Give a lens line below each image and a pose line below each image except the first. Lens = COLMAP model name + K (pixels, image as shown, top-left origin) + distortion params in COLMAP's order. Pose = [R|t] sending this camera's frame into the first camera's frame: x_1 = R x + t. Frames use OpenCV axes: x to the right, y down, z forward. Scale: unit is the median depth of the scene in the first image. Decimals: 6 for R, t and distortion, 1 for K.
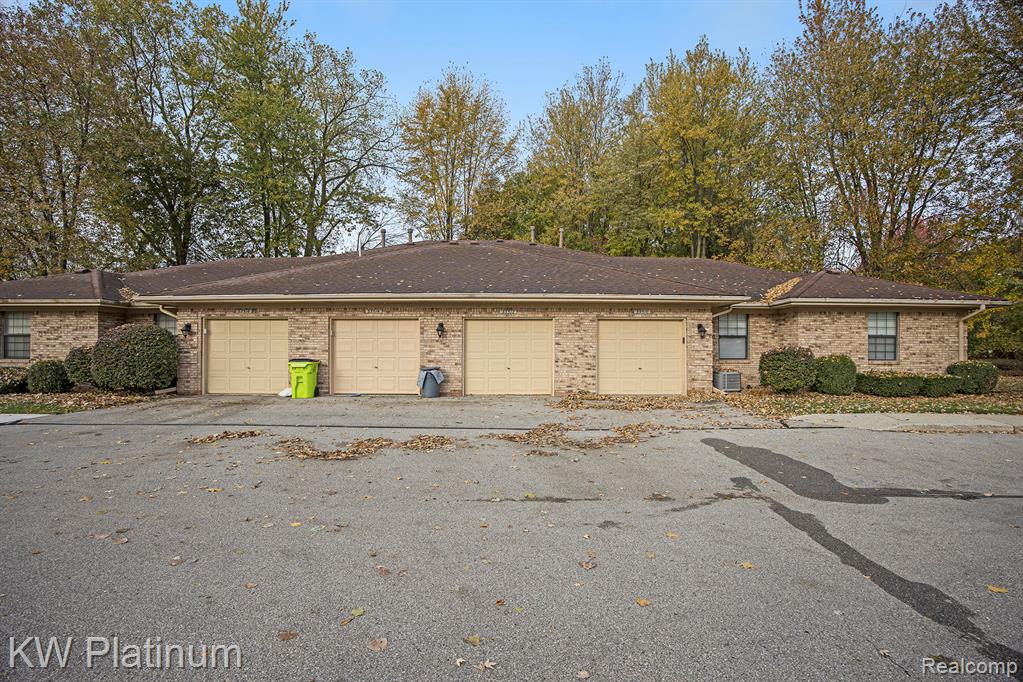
lens RADIAL K [[457.1, 0, 511.9], [0, 457.1, 340.0], [0, 0, 1]] dist [-0.036285, -0.000307]
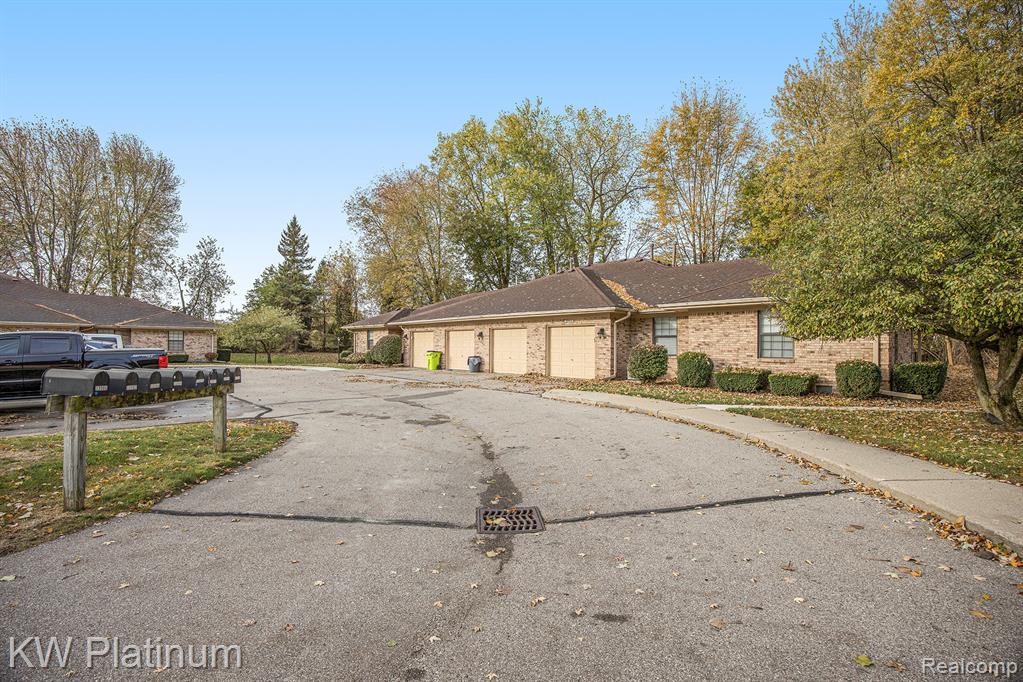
lens RADIAL K [[457.1, 0, 509.5], [0, 457.1, 341.2], [0, 0, 1]] dist [-0.036285, -0.000307]
pose [[0.671249, -0.006524, -0.741203, 1.236836], [0.008333, 0.999964, -0.001255, 0.003923], [0.741185, -0.005333, 0.671280, -0.117234]]
